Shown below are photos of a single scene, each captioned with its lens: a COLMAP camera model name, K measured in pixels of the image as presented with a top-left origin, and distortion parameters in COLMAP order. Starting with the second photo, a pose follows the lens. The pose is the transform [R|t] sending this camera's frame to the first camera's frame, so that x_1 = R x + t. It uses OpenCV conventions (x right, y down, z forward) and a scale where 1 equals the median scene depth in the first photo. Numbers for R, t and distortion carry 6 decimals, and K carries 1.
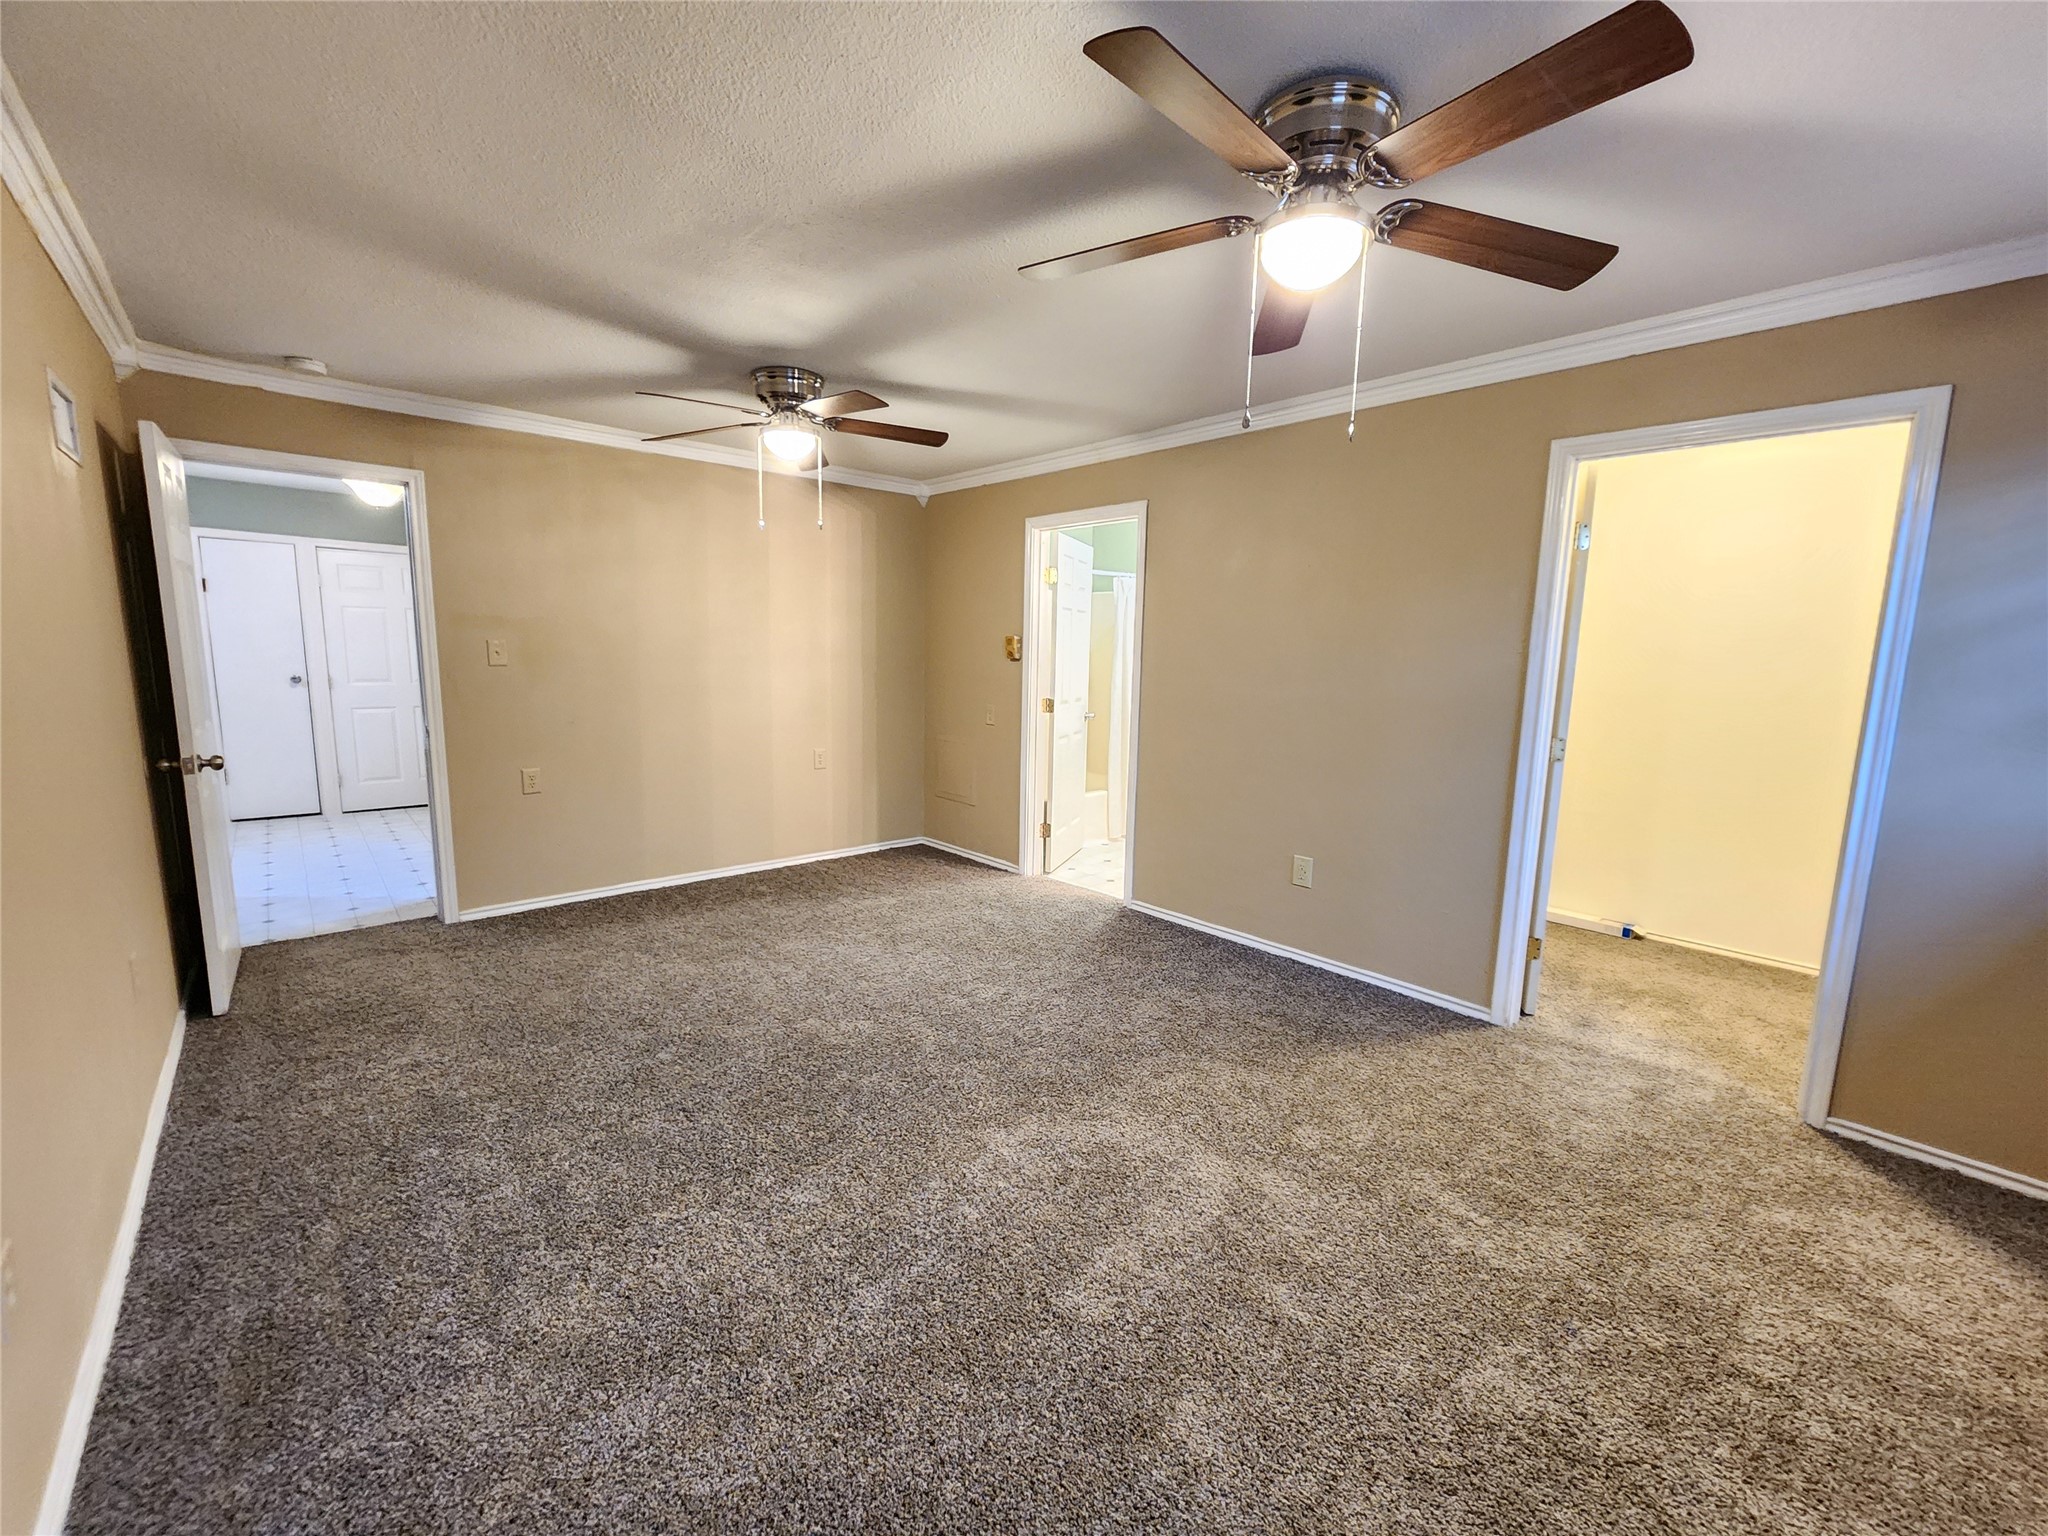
lens RADIAL K [[840.3, 0, 1024.0], [0, 840.3, 768.0], [0, 0, 1]] dist [0.000725, 0.000232]
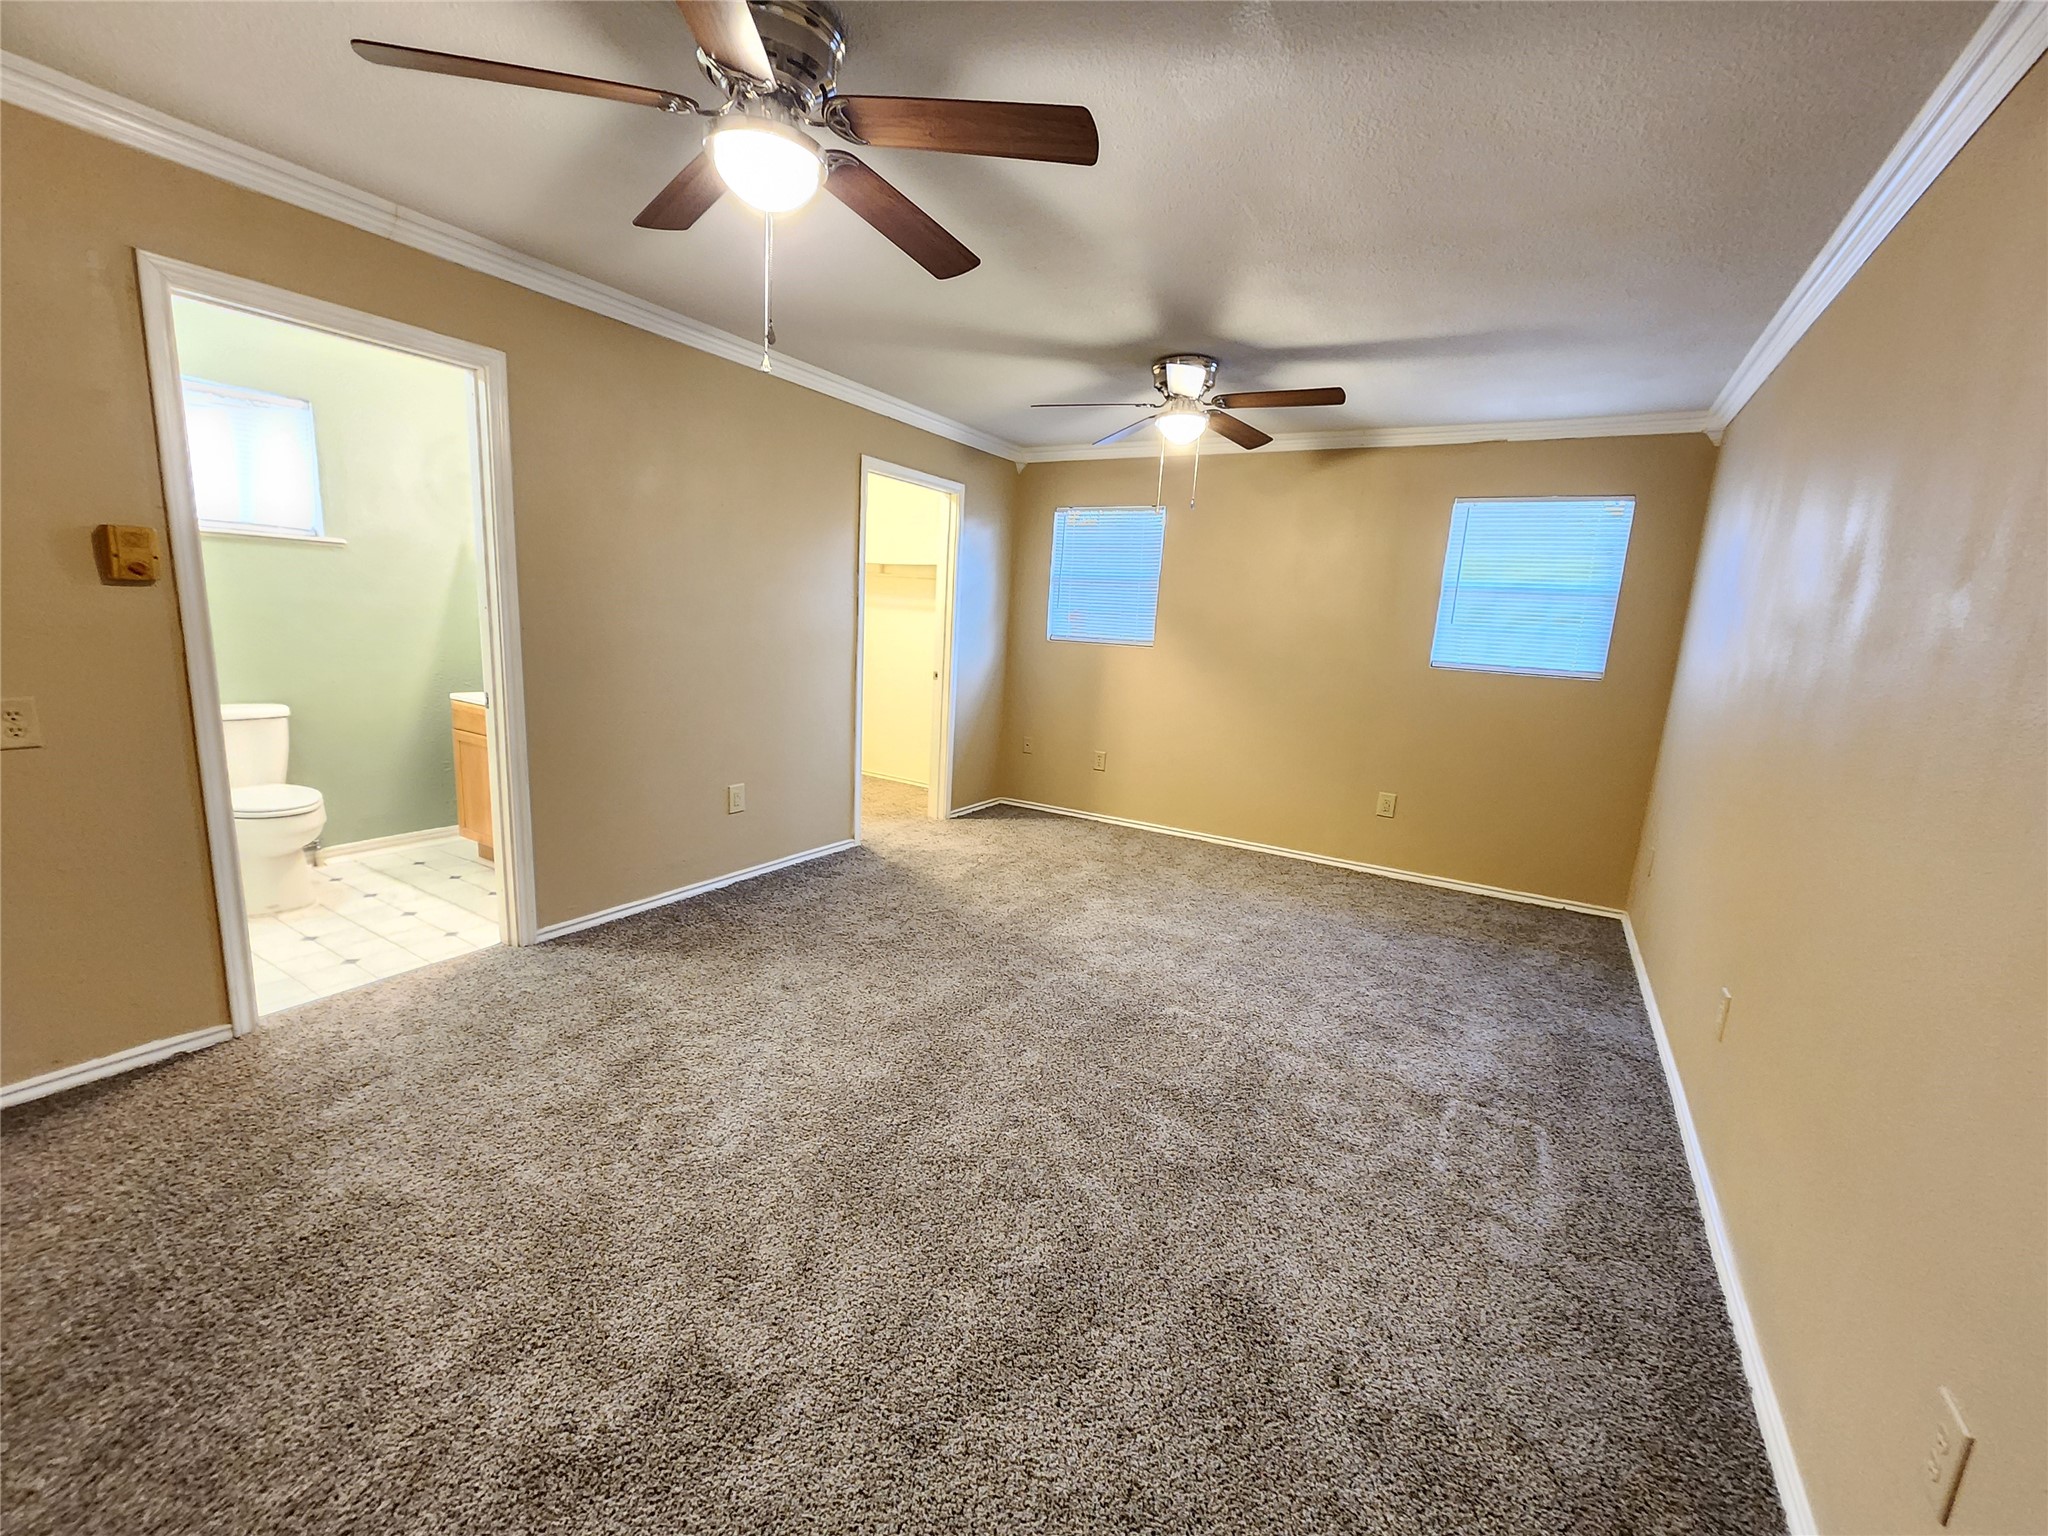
lens RADIAL K [[840.3, 0, 1024.0], [0, 840.3, 768.0], [0, 0, 1]] dist [0.000725, 0.000232]
pose [[-0.276180, -0.200606, 0.939937, -0.701249], [0.093895, 0.967665, 0.234112, -0.116938], [-0.956508, 0.152912, -0.248414, 0.846538]]
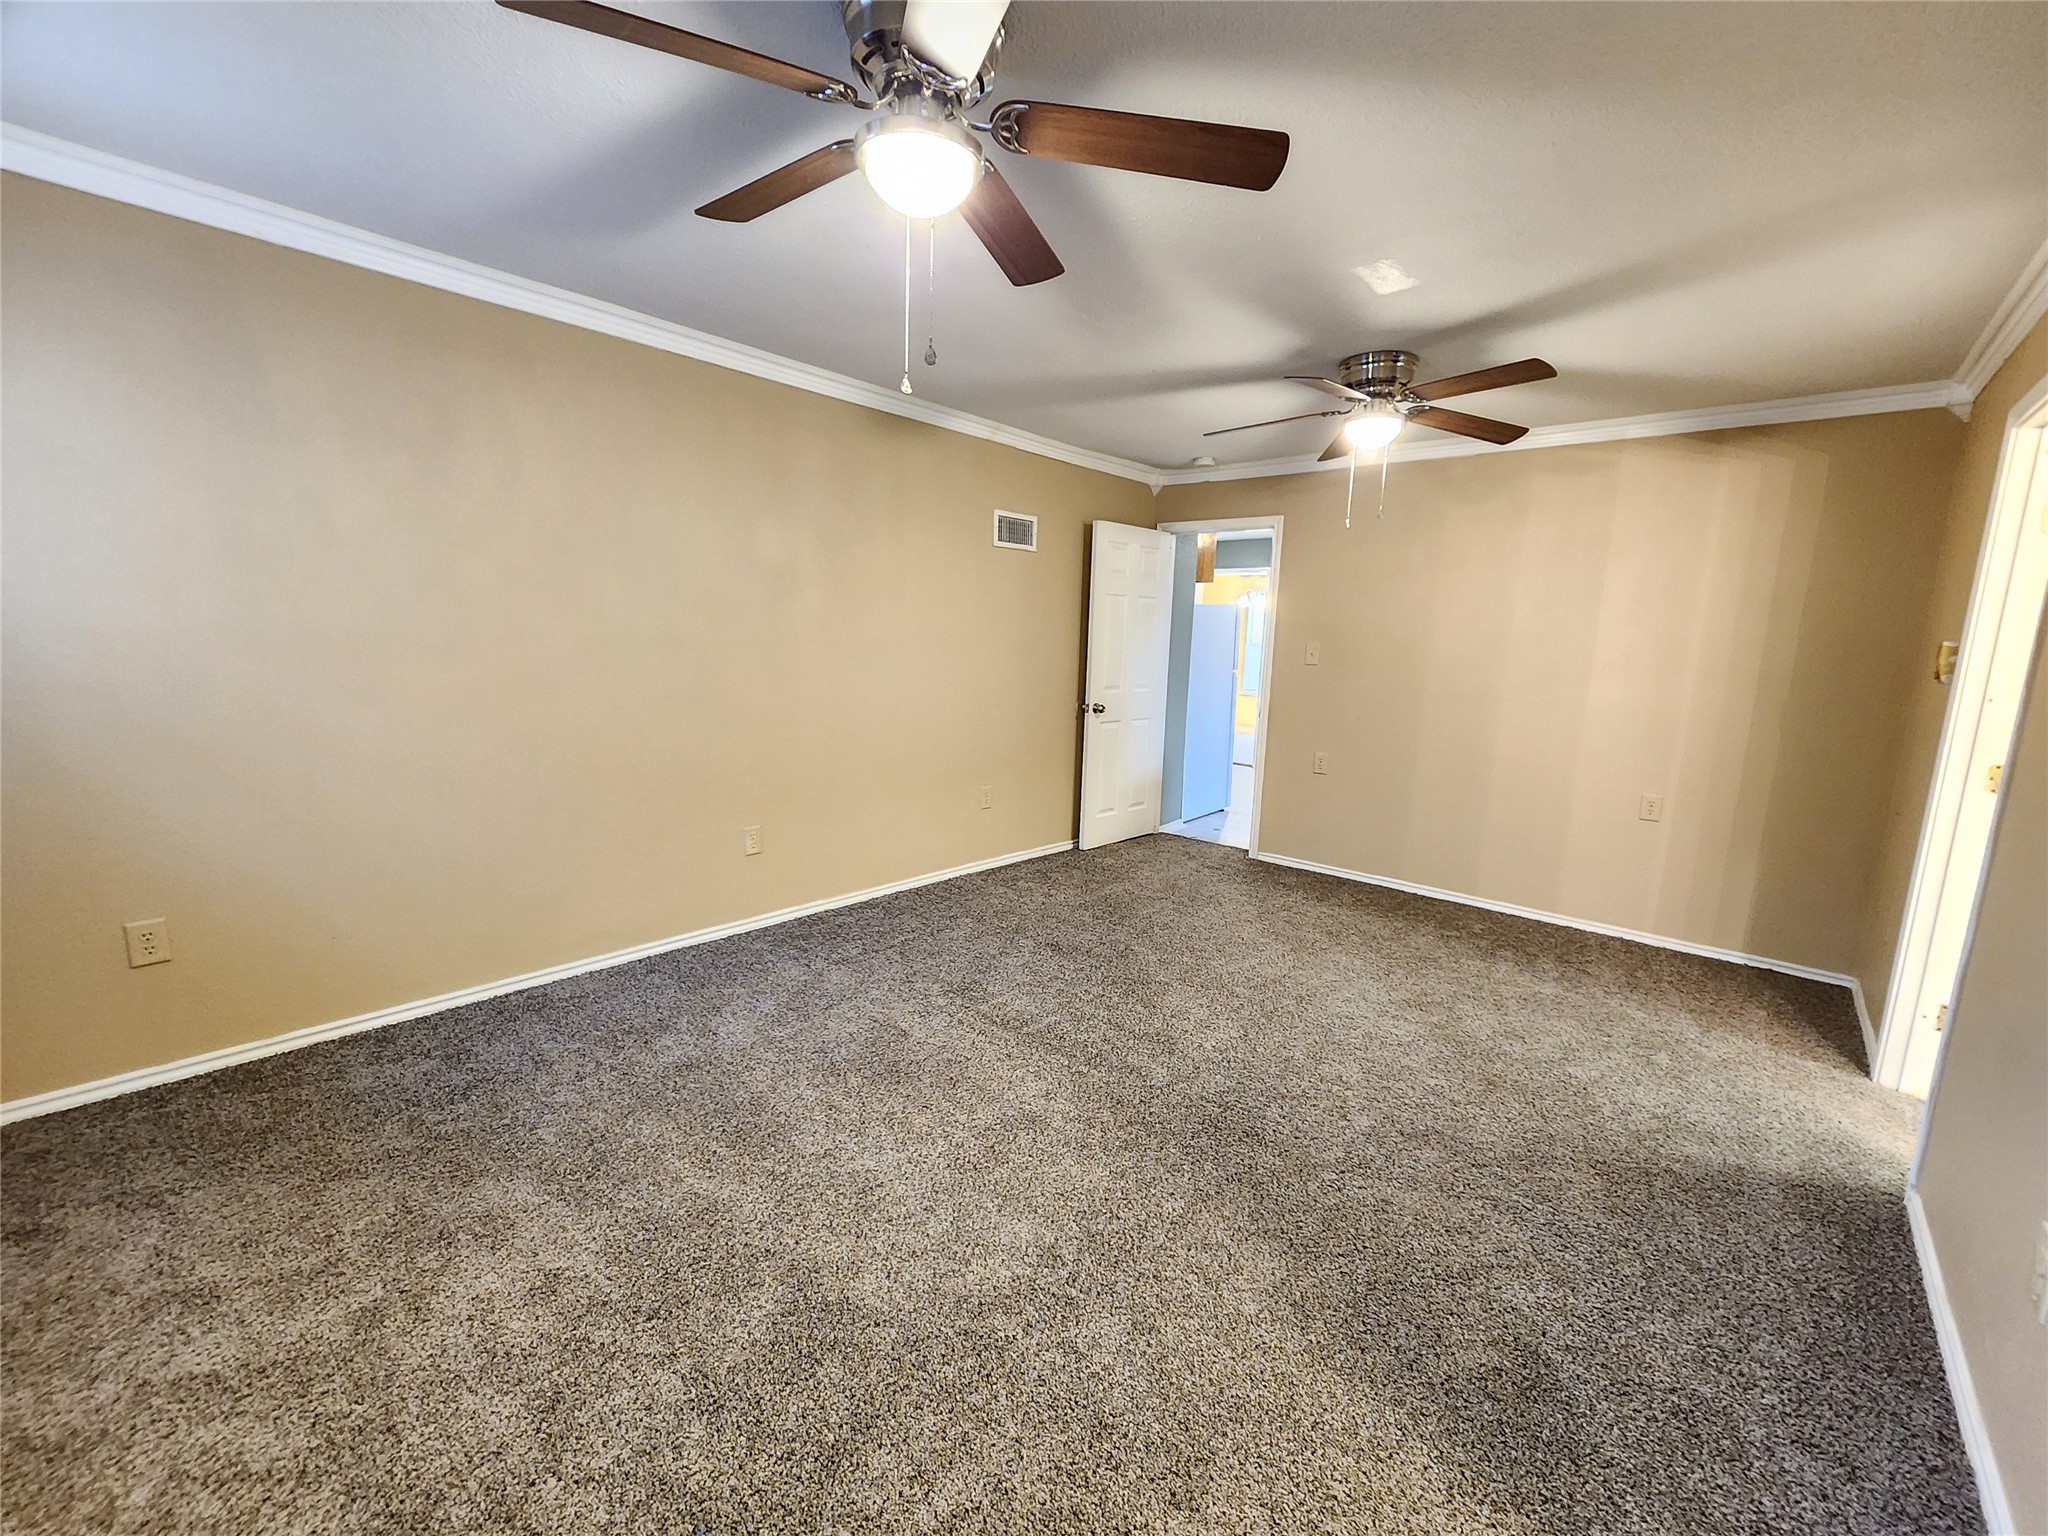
lens RADIAL K [[840.3, 0, 1024.0], [0, 840.3, 768.0], [0, 0, 1]] dist [0.000725, 0.000232]
pose [[0.104155, 0.141447, -0.984451, 0.564785], [-0.170308, 0.977751, 0.122465, -0.054074], [0.979871, 0.154905, 0.125928, 0.466791]]
